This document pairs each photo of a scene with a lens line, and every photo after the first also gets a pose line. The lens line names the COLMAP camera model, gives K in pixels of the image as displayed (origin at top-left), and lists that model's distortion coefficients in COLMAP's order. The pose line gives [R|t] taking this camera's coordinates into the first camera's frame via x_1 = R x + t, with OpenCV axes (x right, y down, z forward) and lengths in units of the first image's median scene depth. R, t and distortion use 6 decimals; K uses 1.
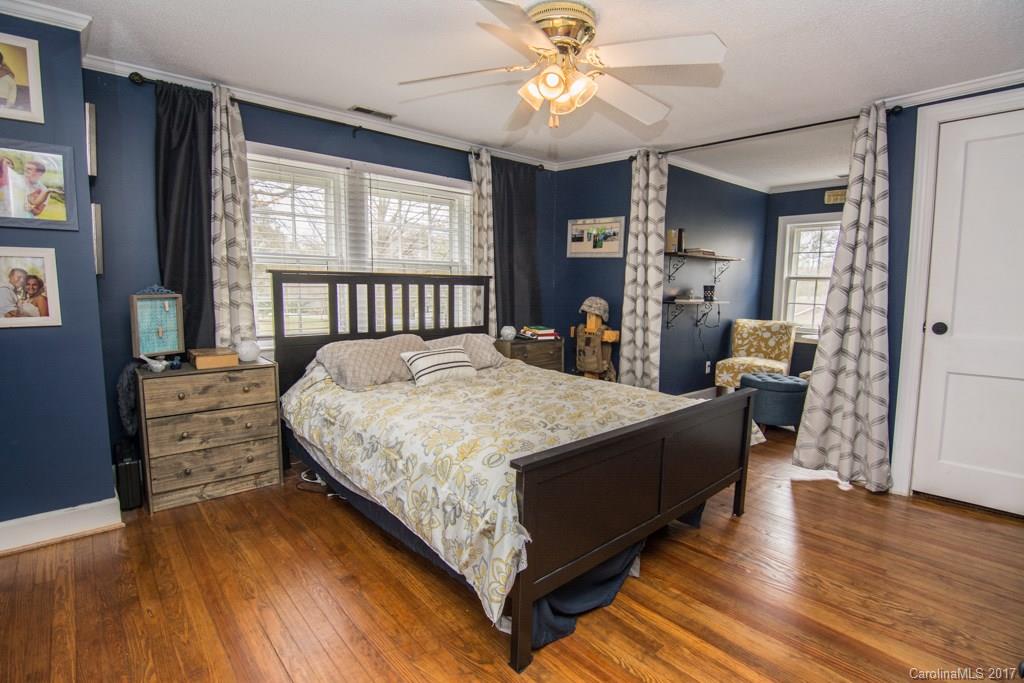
lens RADIAL K [[498.1, 0, 513.6], [0, 498.1, 343.9], [0, 0, 1]] dist [0.000719, -0.011005]
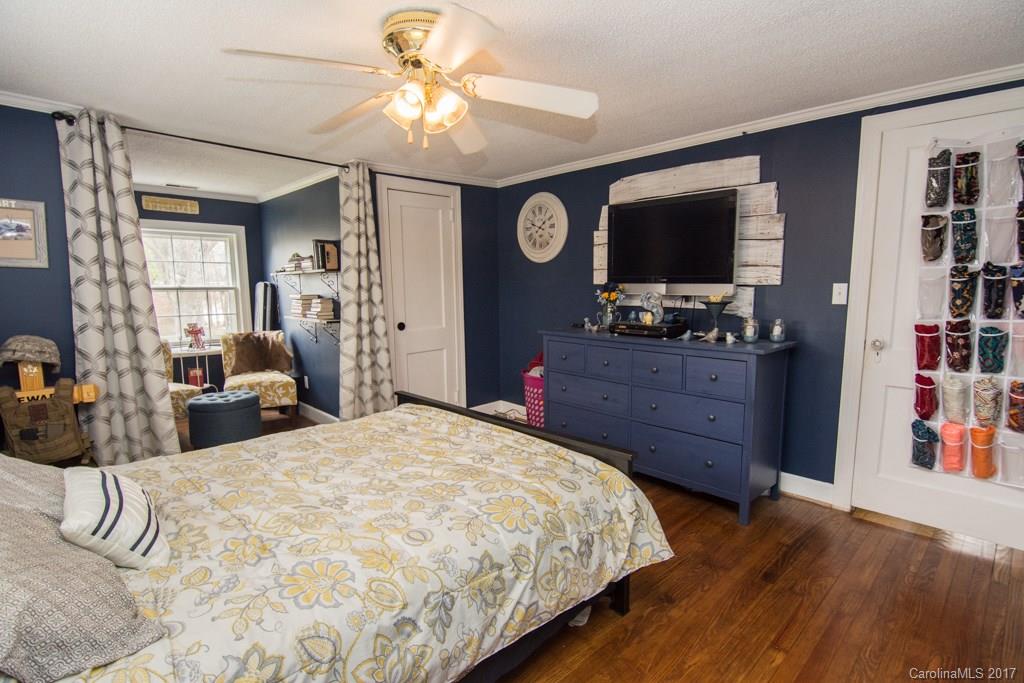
lens RADIAL K [[498.1, 0, 513.6], [0, 498.1, 343.9], [0, 0, 1]] dist [0.000719, -0.011005]
pose [[-0.035599, -0.136378, 0.990017, -0.666976], [0.126381, 0.982077, 0.139829, -0.145622], [-0.991343, 0.130097, -0.017725, 0.694053]]
